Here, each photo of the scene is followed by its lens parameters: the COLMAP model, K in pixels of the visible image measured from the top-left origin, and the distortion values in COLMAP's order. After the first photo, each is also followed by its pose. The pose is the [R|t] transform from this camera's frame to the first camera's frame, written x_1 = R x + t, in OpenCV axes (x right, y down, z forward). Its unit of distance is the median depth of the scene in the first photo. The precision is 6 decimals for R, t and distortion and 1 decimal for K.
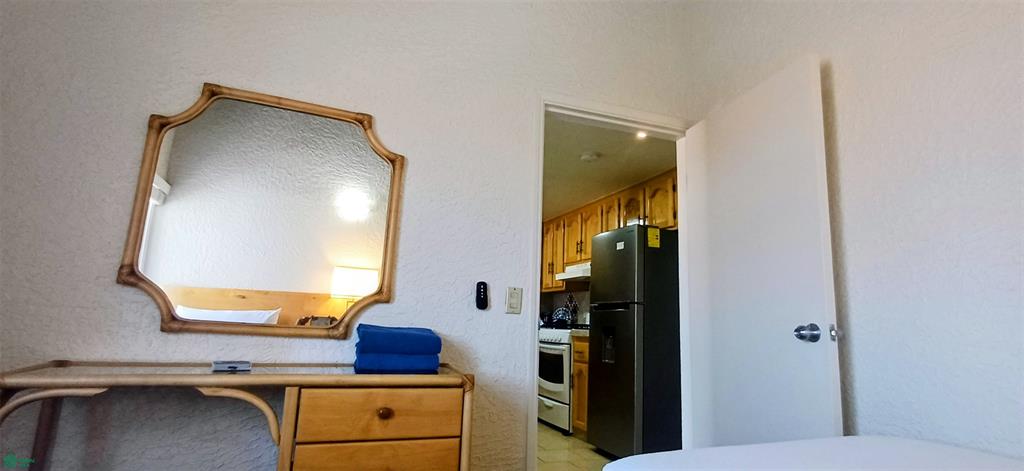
lens RADIAL K [[498.4, 0, 514.0], [0, 498.4, 236.7], [0, 0, 1]] dist [-0.001469, -0.000537]
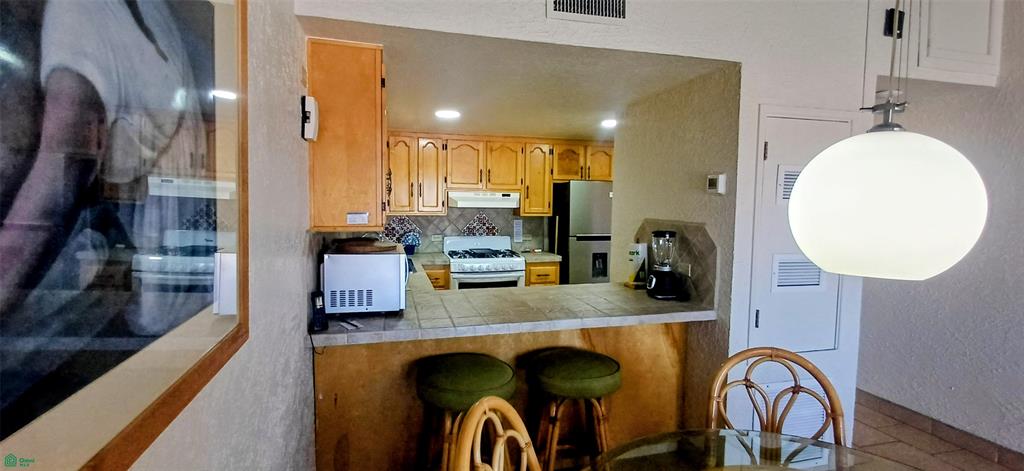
lens RADIAL K [[498.4, 0, 514.0], [0, 498.4, 236.7], [0, 0, 1]] dist [-0.001469, -0.000537]
pose [[0.078688, -0.103627, 0.991499, -0.874319], [-0.171810, 0.978291, 0.115882, 0.014272], [-0.981983, -0.179468, 0.059175, 0.856753]]
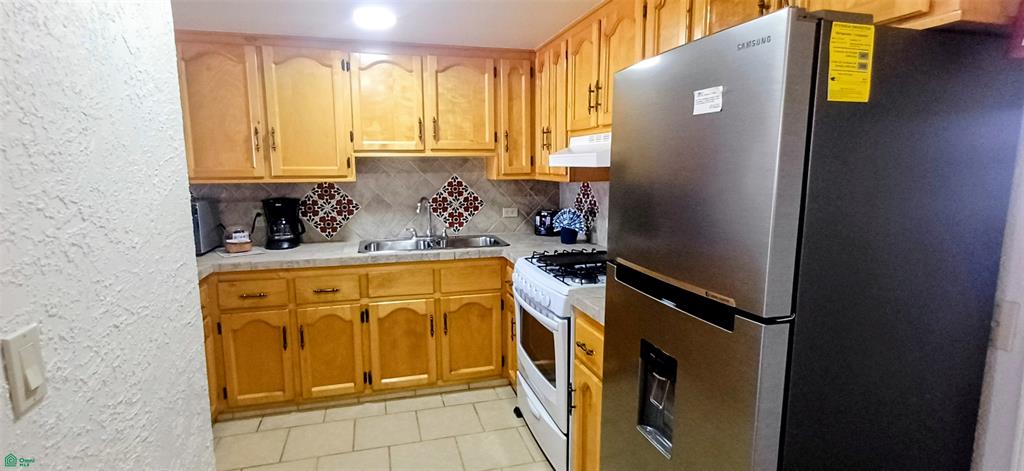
lens RADIAL K [[498.4, 0, 514.0], [0, 498.4, 236.7], [0, 0, 1]] dist [-0.001469, -0.000537]
pose [[0.996262, -0.029860, -0.081062, 0.090278], [0.052898, 0.952730, 0.299177, 0.000957], [0.068297, -0.302347, 0.950748, 0.508834]]
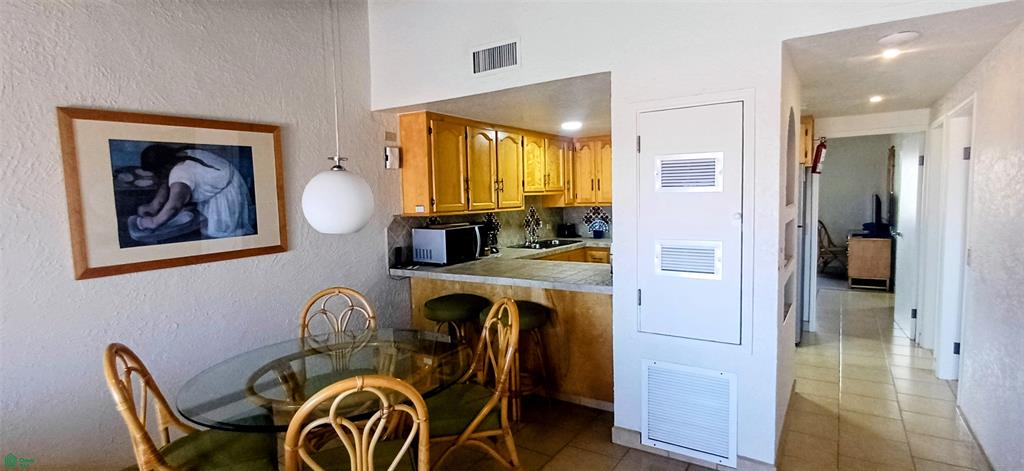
lens RADIAL K [[498.4, 0, 514.0], [0, 498.4, 236.7], [0, 0, 1]] dist [-0.001469, -0.000537]
pose [[0.801958, -0.106722, 0.587770, -0.791097], [-0.041406, 0.971616, 0.232913, -0.078242], [-0.595943, -0.211124, 0.774776, 0.290002]]
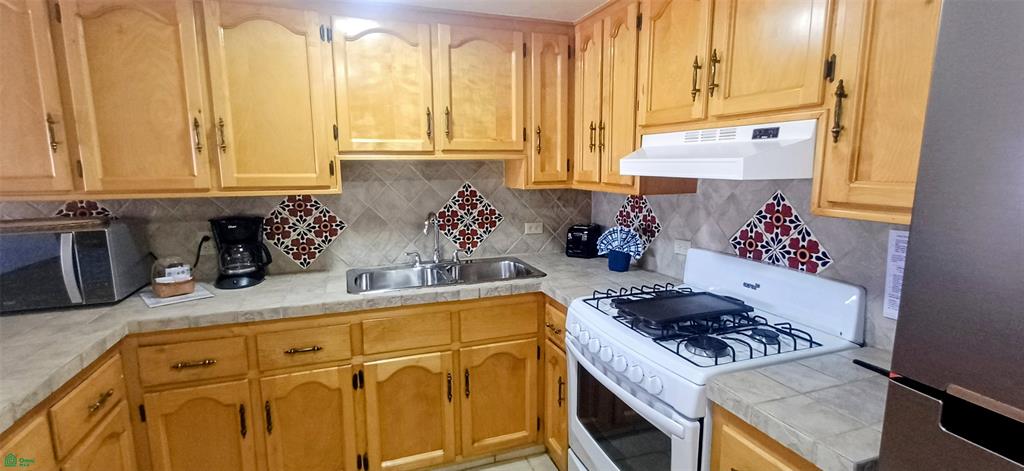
lens RADIAL K [[466.3, 0, 512.0], [0, 466.3, 235.5], [0, 0, 1]] dist [0.001136, 0.000171]
pose [[0.999164, -0.039953, -0.008675, 0.004500], [0.040667, 0.949361, 0.311545, 0.019932], [-0.004211, -0.311637, 0.950192, 0.685982]]
